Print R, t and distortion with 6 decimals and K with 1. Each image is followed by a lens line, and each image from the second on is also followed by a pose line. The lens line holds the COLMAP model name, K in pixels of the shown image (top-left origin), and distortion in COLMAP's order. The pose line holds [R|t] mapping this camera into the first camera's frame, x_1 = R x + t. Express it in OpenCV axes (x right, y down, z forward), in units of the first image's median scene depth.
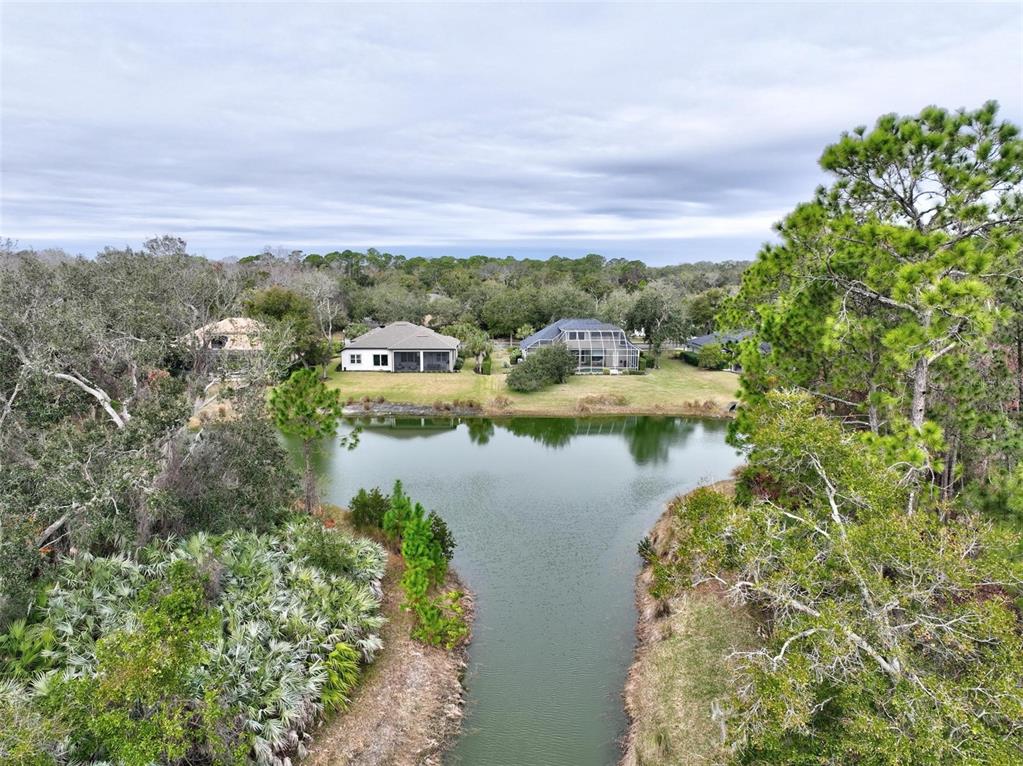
lens RADIAL K [[707.9, 0, 506.8], [0, 707.9, 388.1], [0, 0, 1]] dist [0.004160, 0.007687]
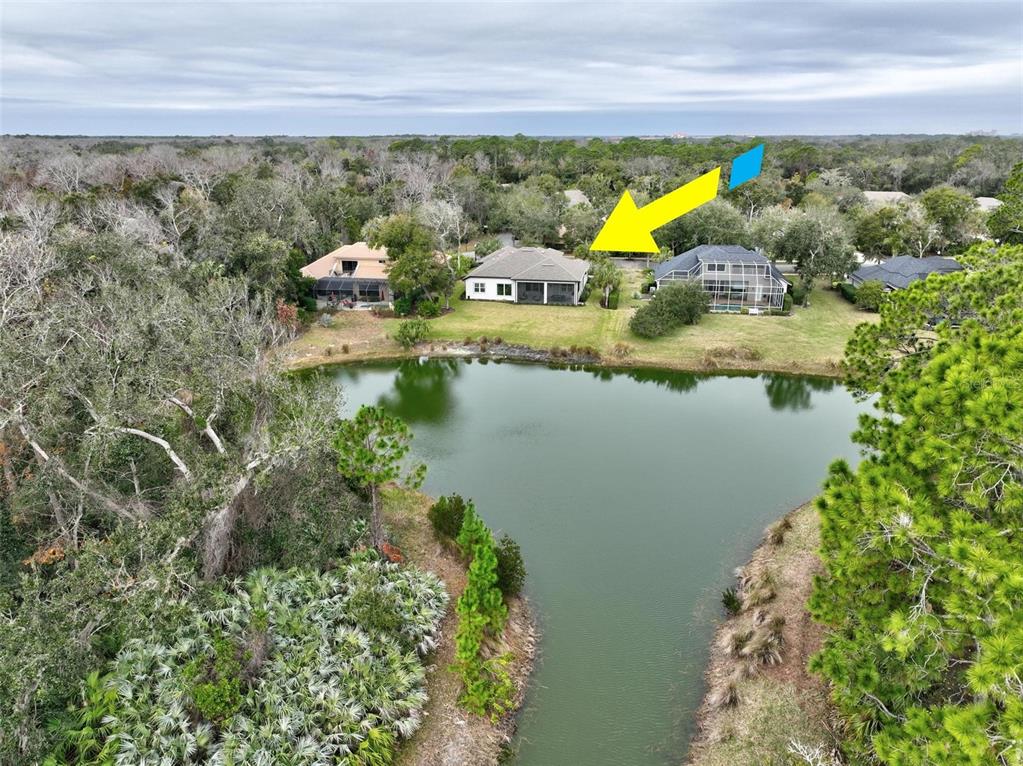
lens RADIAL K [[707.9, 0, 511.2], [0, 707.9, 379.3], [0, 0, 1]] dist [0.004160, 0.007687]
pose [[0.977972, 0.062716, -0.199093, 0.035097], [-0.029144, 0.985479, 0.167277, -0.085080], [0.206693, -0.157790, 0.965598, 0.040879]]
